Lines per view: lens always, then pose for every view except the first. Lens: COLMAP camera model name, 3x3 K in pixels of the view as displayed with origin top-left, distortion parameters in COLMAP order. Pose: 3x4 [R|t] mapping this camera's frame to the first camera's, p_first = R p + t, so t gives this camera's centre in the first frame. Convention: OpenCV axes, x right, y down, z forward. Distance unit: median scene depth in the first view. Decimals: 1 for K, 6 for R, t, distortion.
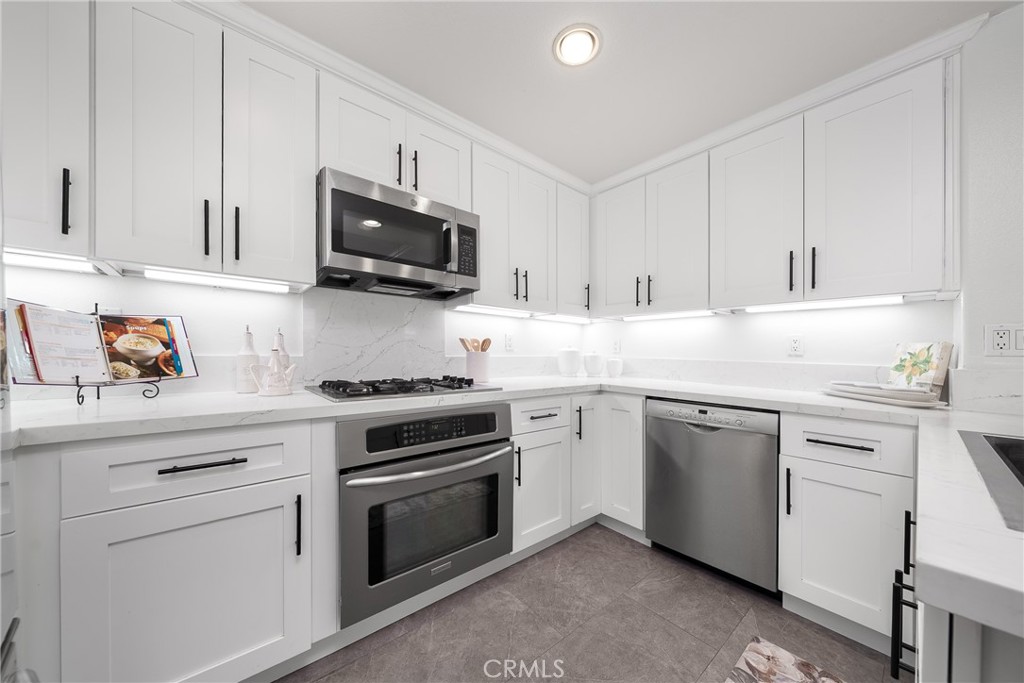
lens RADIAL K [[352.0, 0, 490.3], [0, 352.0, 354.0], [0, 0, 1]] dist [0.001246, 0.000017]
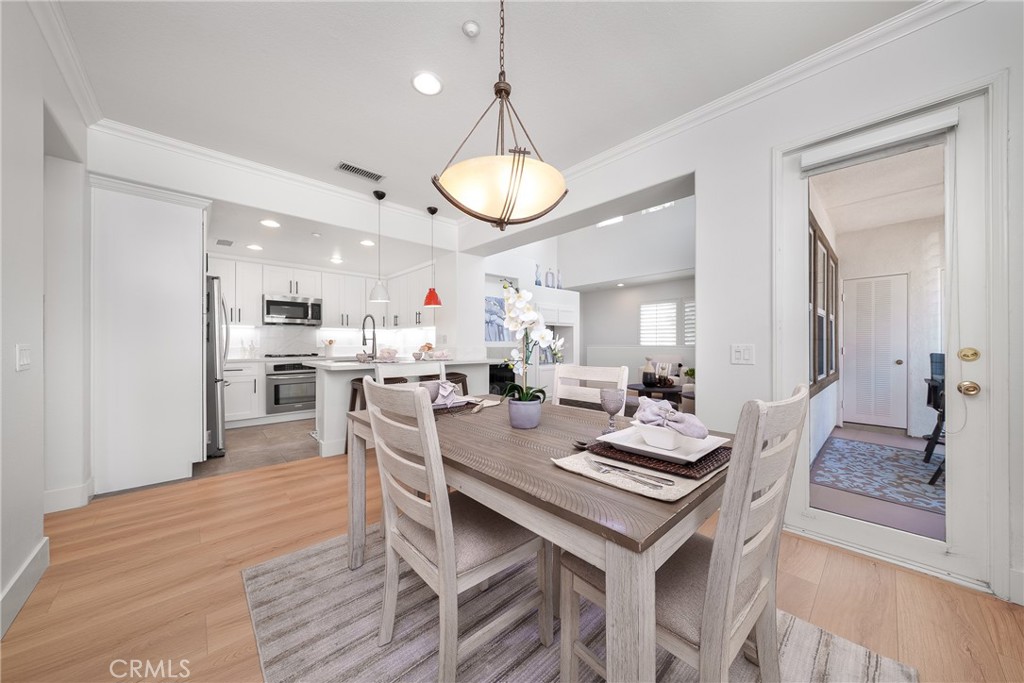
lens RADIAL K [[352.0, 0, 508.0], [0, 352.0, 346.2], [0, 0, 1]] dist [0.001246, 0.000017]
pose [[0.999715, -0.011413, 0.020965, 1.609274], [0.011474, 0.999930, -0.002795, 0.034887], [-0.020932, 0.003035, 0.999776, -2.196660]]
